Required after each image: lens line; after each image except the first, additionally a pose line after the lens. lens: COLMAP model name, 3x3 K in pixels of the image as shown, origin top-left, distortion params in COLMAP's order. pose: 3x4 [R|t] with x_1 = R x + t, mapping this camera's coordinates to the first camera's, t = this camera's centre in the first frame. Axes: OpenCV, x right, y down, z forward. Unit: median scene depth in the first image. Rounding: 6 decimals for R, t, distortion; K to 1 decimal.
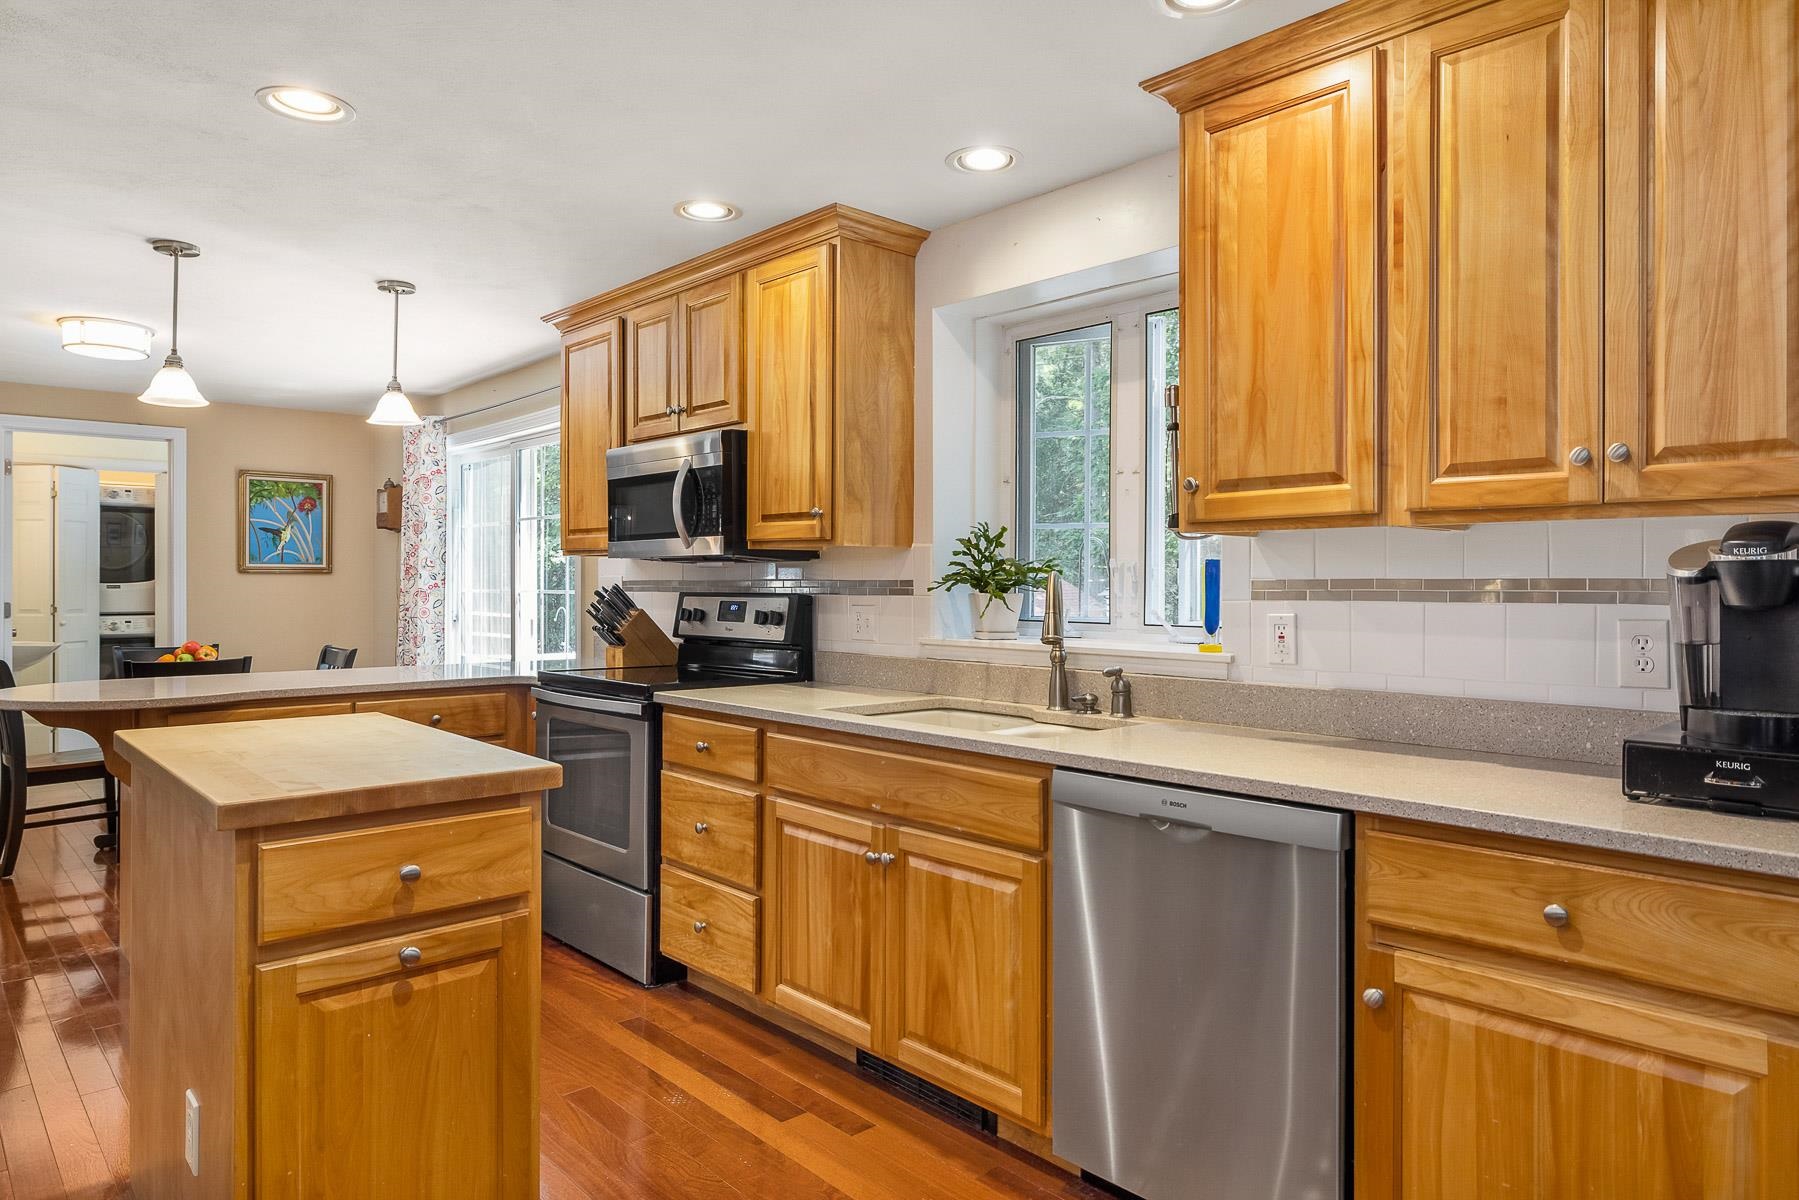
lens RADIAL K [[1146.5, 0, 891.7], [0, 1146.5, 581.5], [0, 0, 1]] dist [-0.002960, -0.000862]
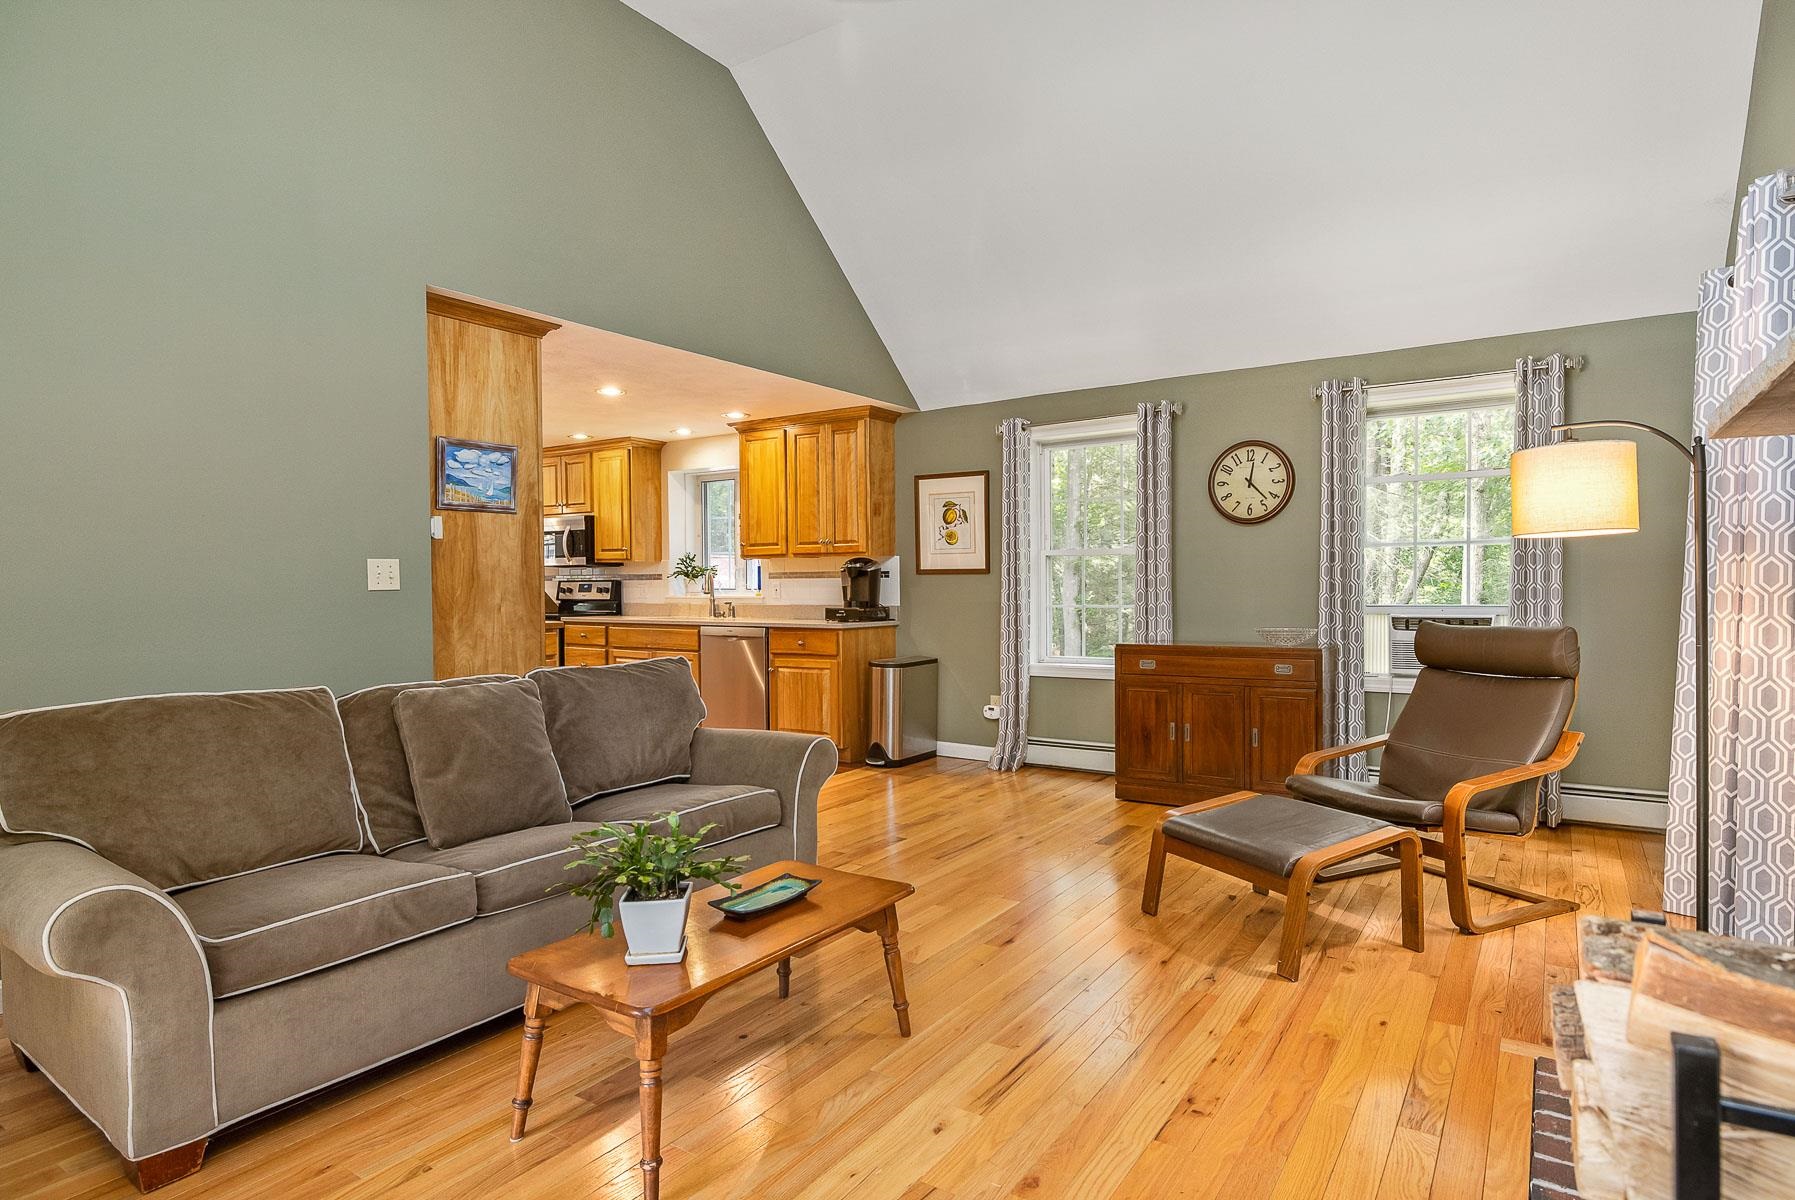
lens RADIAL K [[987.6, 0, 909.5], [0, 987.6, 609.2], [0, 0, 1]] dist [-0.001595, 0.000988]
pose [[0.969198, -0.013326, 0.245921, 0.010598], [0.006477, 0.999569, 0.028639, 0.018888], [-0.246197, -0.026164, 0.968867, -1.378536]]
